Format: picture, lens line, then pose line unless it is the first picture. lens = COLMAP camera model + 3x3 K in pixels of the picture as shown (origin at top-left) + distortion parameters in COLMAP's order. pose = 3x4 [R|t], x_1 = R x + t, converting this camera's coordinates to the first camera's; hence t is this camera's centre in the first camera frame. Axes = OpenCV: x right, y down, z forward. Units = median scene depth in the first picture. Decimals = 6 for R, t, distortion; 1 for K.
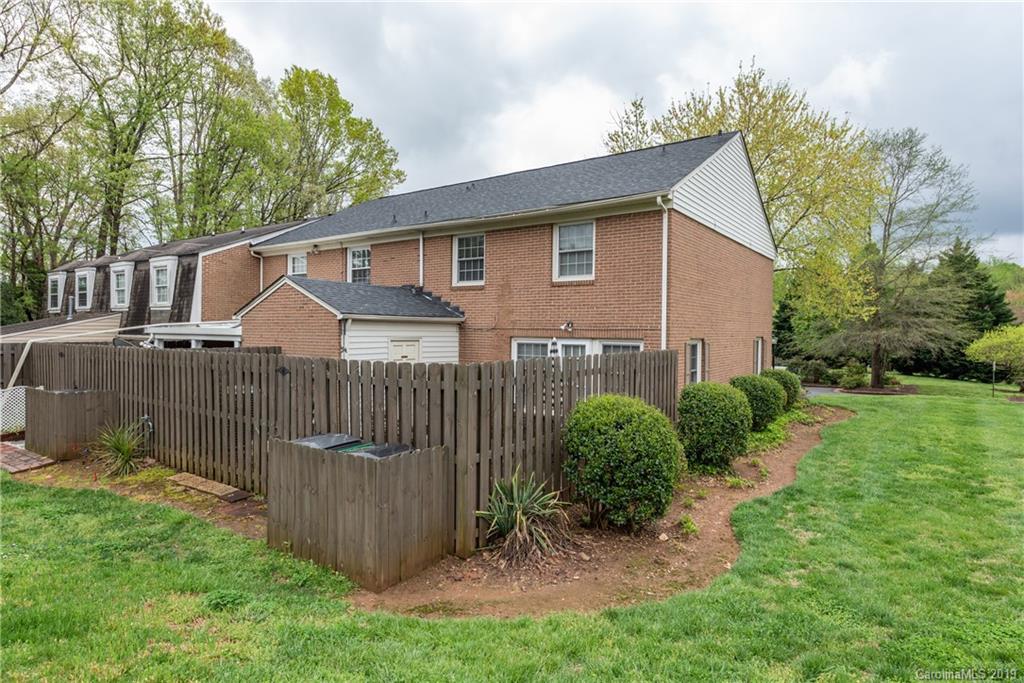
lens RADIAL K [[586.1, 0, 507.5], [0, 586.1, 339.0], [0, 0, 1]] dist [0.002750, -0.001464]
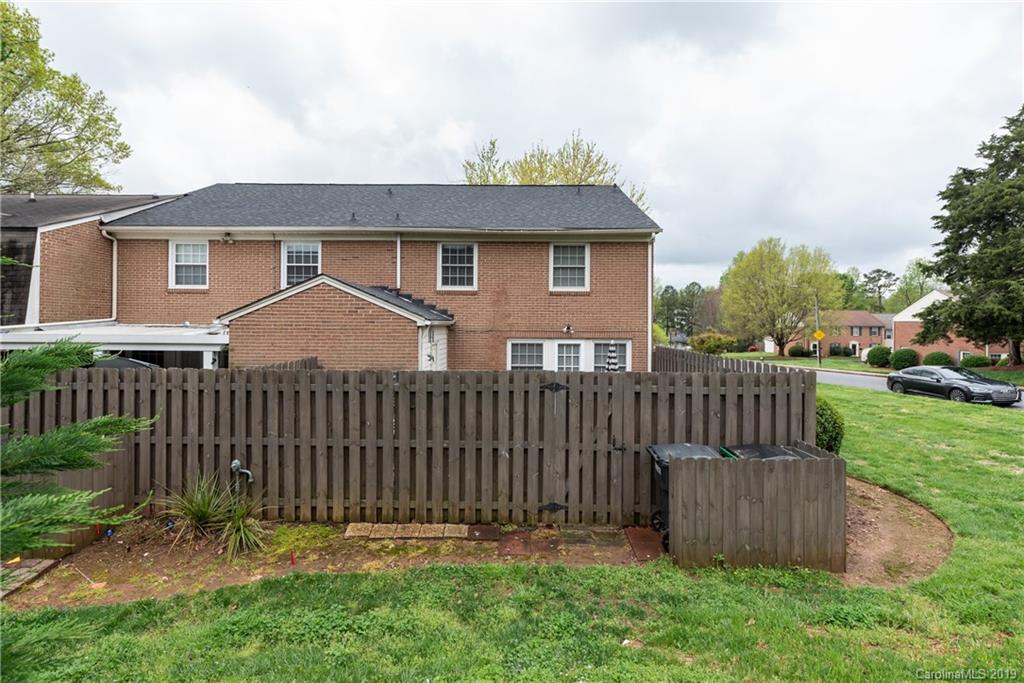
lens RADIAL K [[488.1, 0, 519.0], [0, 488.1, 321.1], [0, 0, 1]] dist [0.005706, 0.000152]
pose [[0.815625, -0.003033, 0.578573, -0.506480], [0.009405, 0.999924, -0.008018, -0.027621], [-0.578504, 0.011981, 0.815591, 0.215669]]
